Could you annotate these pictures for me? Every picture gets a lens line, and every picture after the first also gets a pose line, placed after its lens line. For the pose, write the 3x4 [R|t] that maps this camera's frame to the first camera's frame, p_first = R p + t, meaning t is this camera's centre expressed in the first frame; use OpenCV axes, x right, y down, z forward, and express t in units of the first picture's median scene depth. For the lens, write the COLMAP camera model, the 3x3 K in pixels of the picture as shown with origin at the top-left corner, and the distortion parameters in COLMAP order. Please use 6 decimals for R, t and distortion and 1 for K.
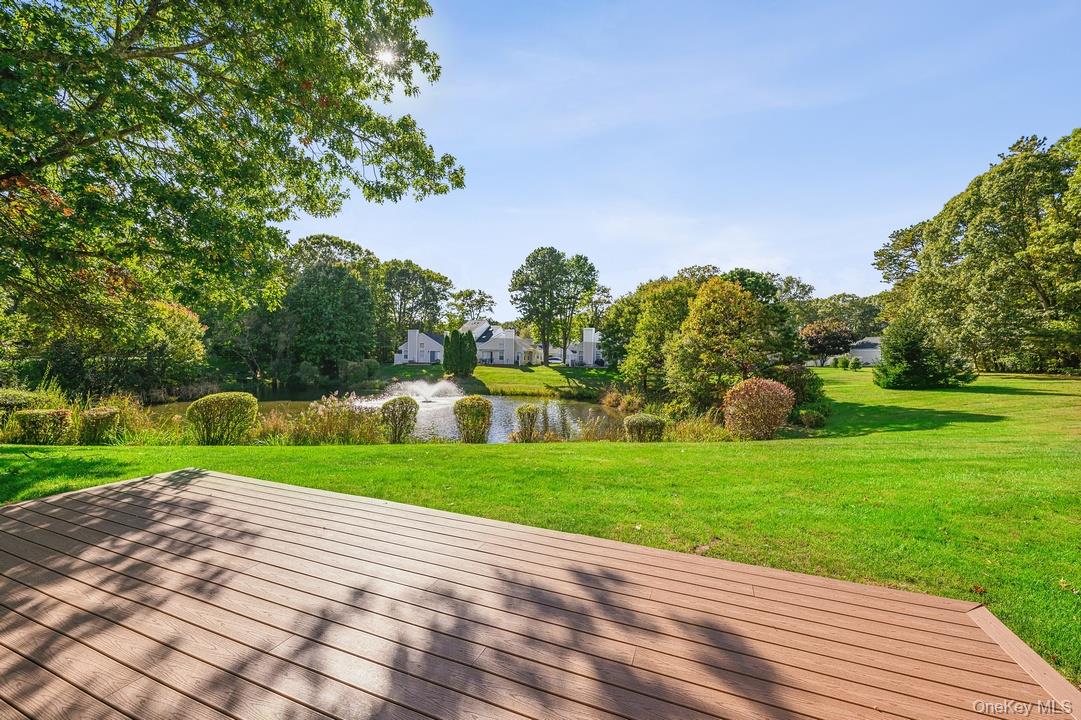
lens RADIAL K [[429.4, 0, 540.8], [0, 429.4, 355.1], [0, 0, 1]] dist [-0.000174, 0.000129]
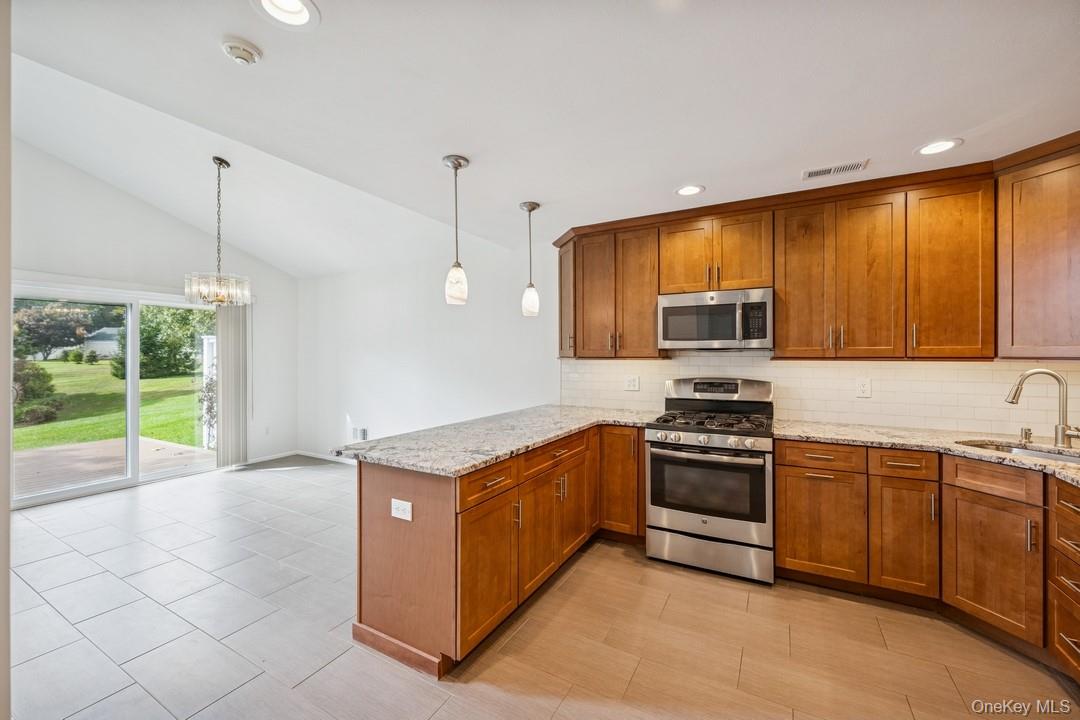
lens RADIAL K [[429.0, 0, 540.3], [0, 429.0, 355.1], [0, 0, 1]] dist [-0.000174, 0.000129]
pose [[0.129673, -0.014207, 0.991455, -0.128612], [-0.005737, 0.999870, 0.015078, -0.005159], [-0.991540, -0.007643, 0.129575, -0.176322]]
